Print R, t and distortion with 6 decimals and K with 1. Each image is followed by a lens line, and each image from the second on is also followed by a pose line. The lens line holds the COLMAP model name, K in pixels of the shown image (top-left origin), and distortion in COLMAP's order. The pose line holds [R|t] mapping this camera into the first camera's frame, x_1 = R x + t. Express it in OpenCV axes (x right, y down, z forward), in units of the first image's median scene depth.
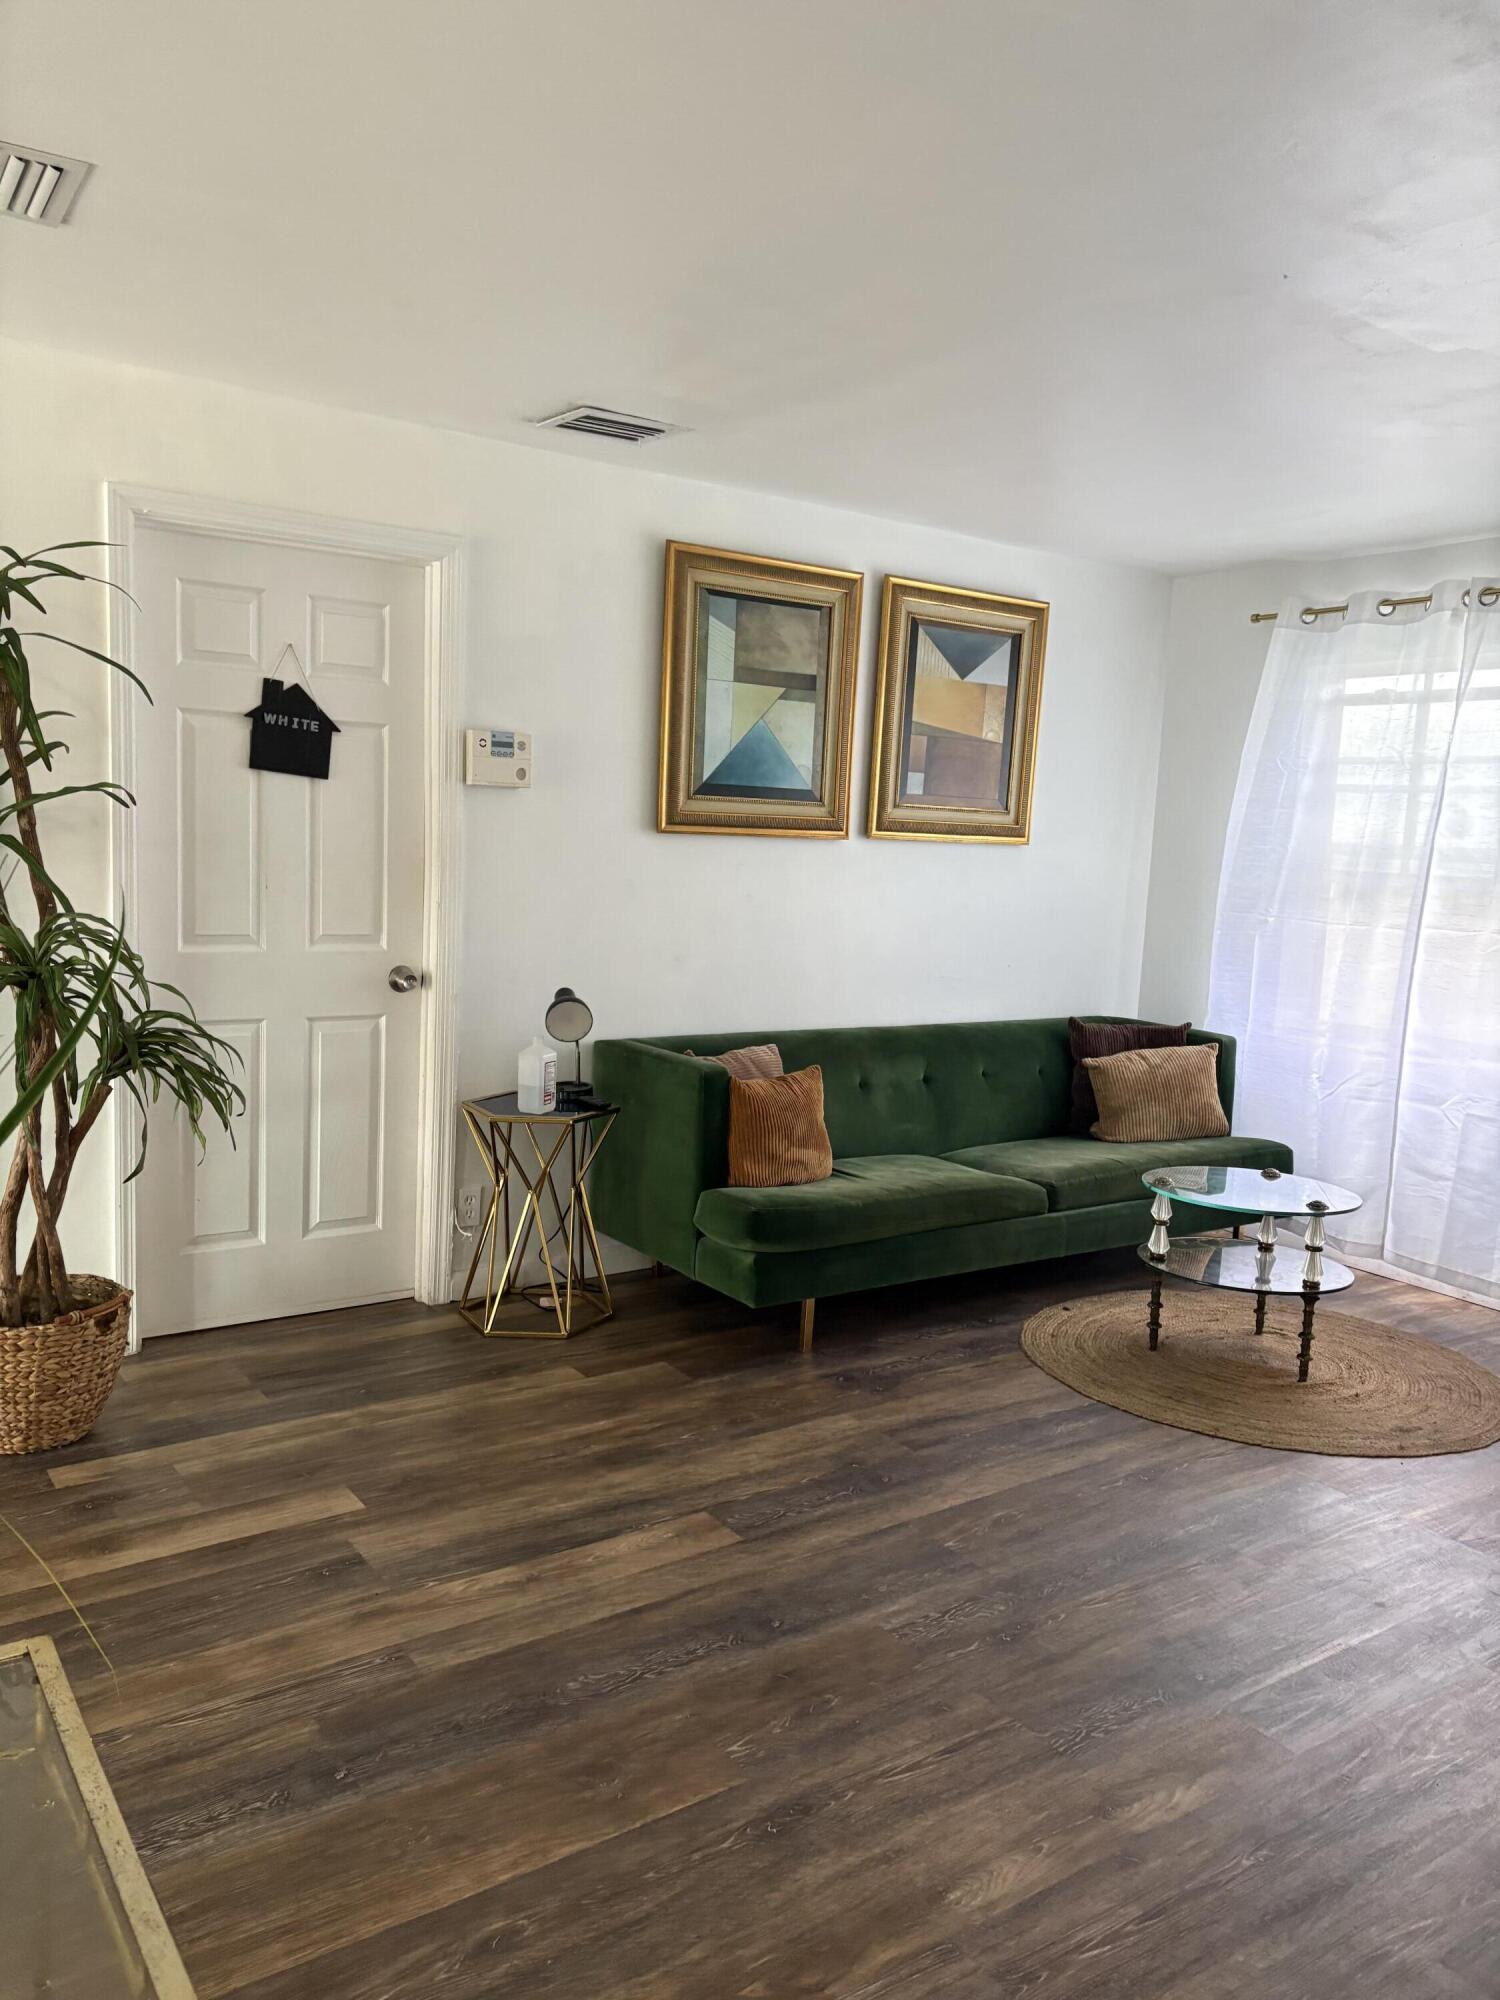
lens RADIAL K [[1517.4, 0, 752.5], [0, 1517.4, 1014.9], [0, 0, 1]] dist [0.041472, -0.008310]
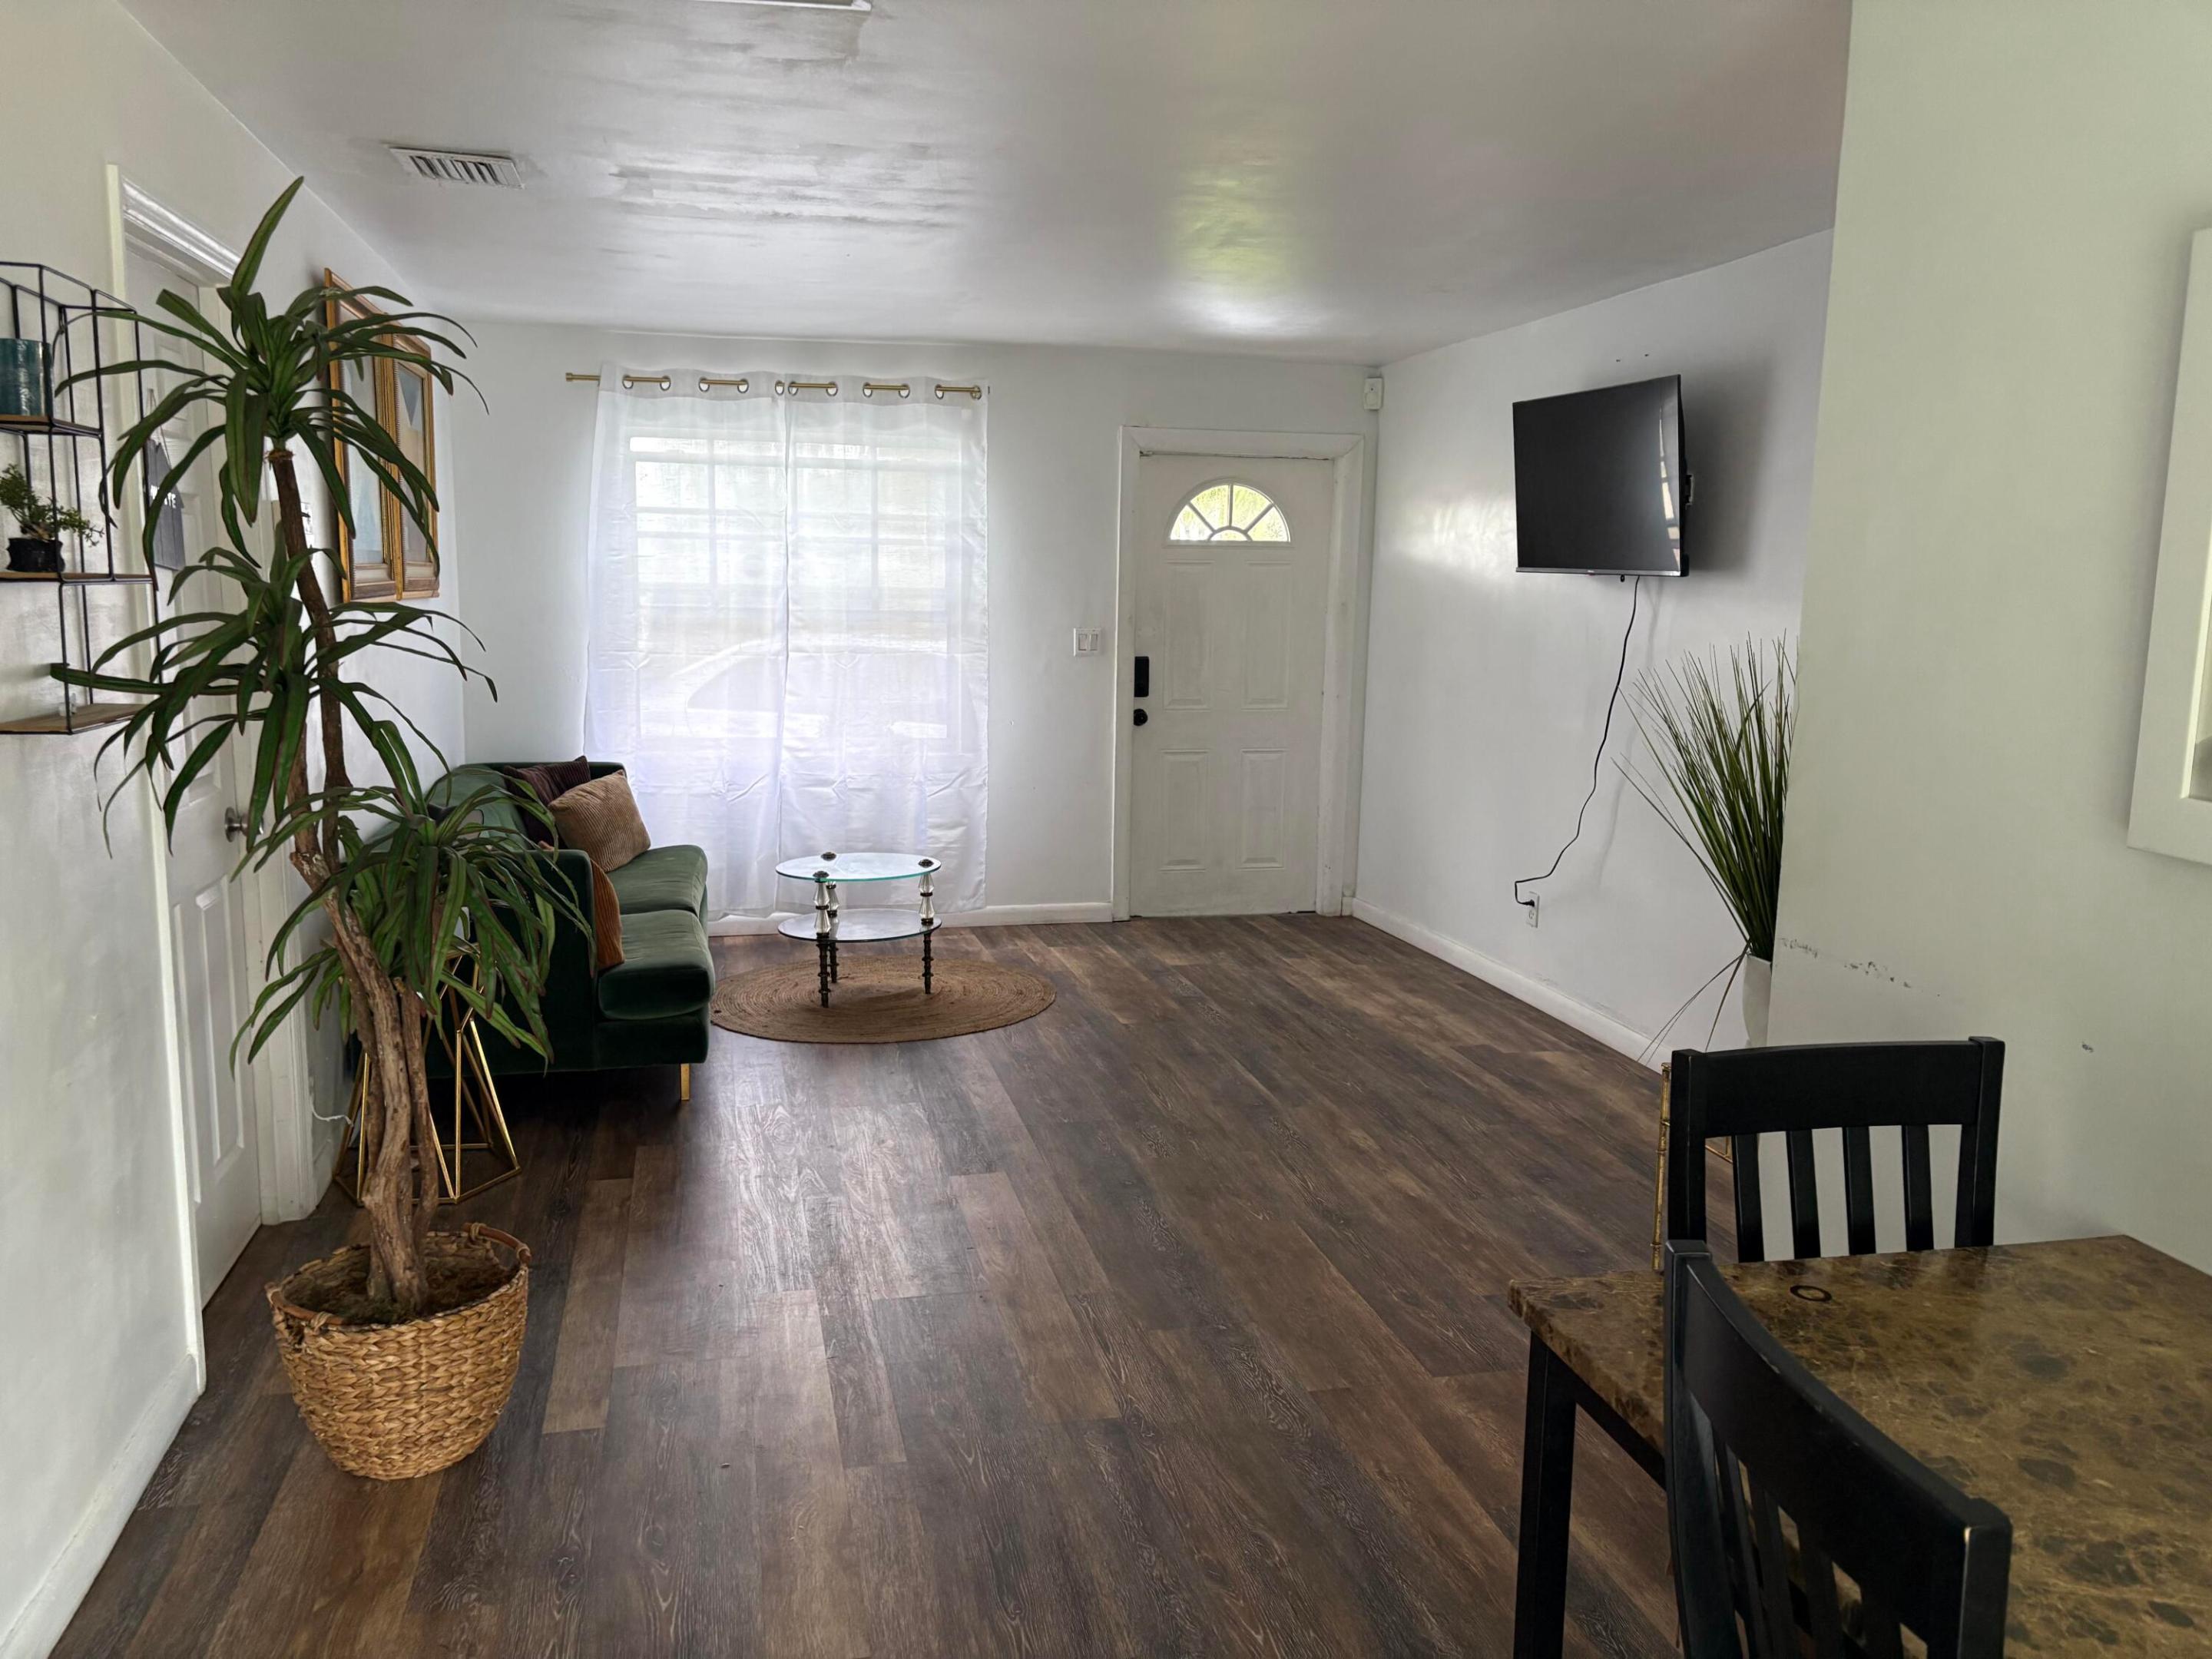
lens RADIAL K [[1678.3, 0, 1107.2], [0, 1678.3, 824.5], [0, 0, 1]] dist [0.041472, -0.008310]
pose [[0.366950, -0.176404, 0.913361, -0.950053], [0.122030, 0.982499, 0.140731, -0.098953], [-0.922202, 0.059816, 0.382055, 0.297303]]
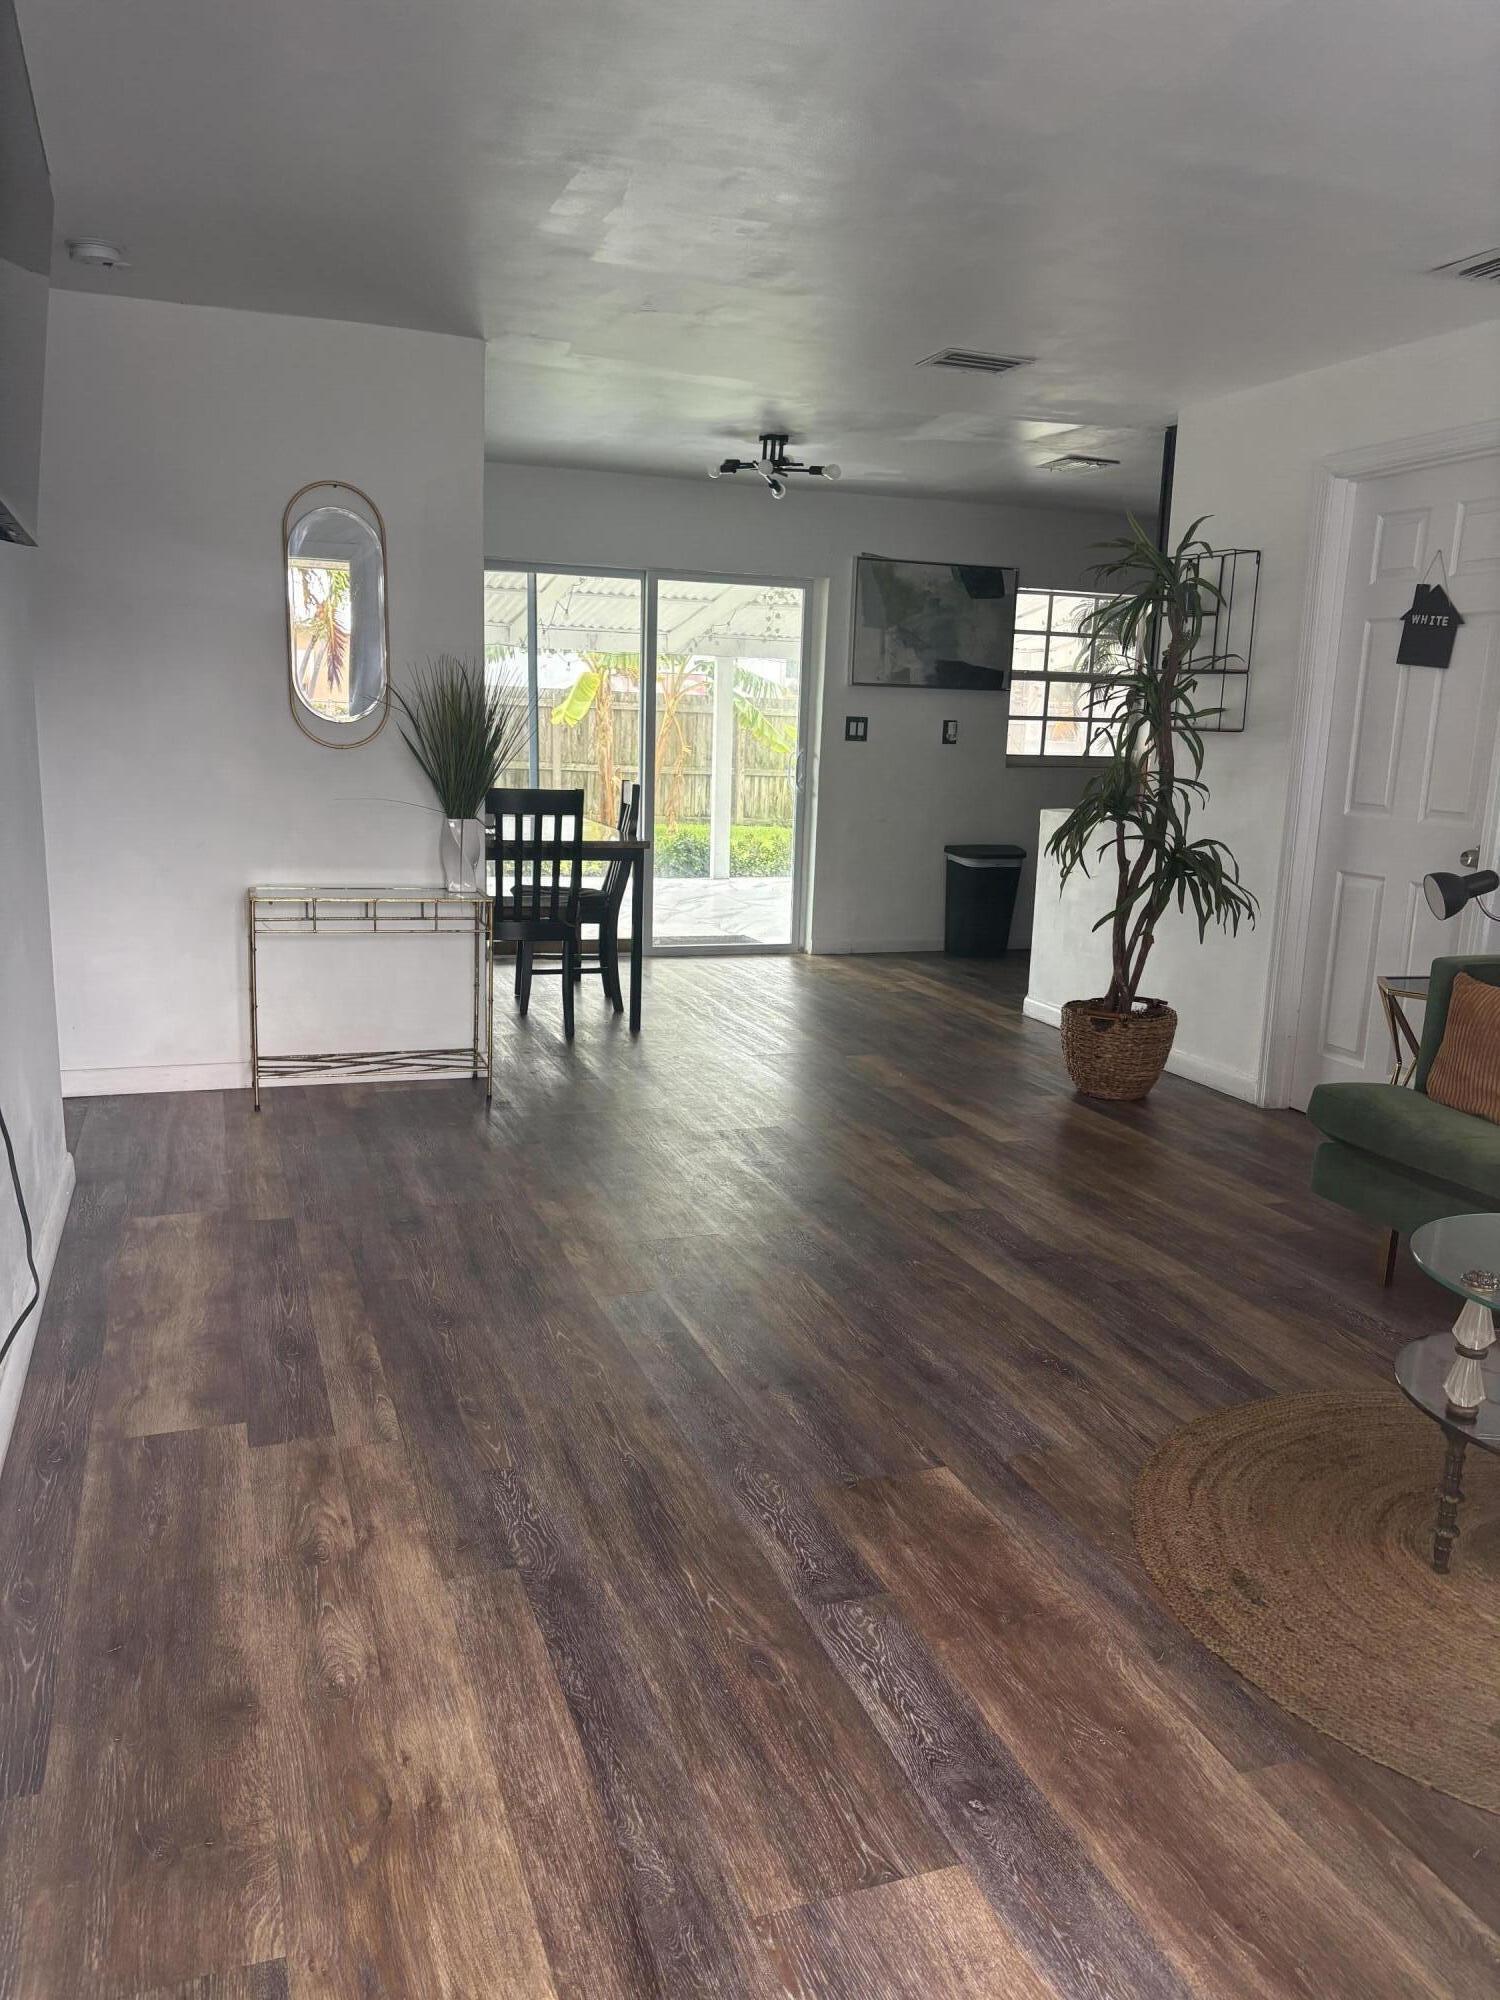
lens RADIAL K [[1517.4, 0, 751.0], [0, 1517.4, 991.5], [0, 0, 1]] dist [0.041472, -0.008310]
pose [[-0.262428, 0.120540, -0.957393, 1.017499], [-0.172304, 0.970368, 0.169403, -0.029515], [0.949444, 0.209419, -0.233882, 0.888281]]
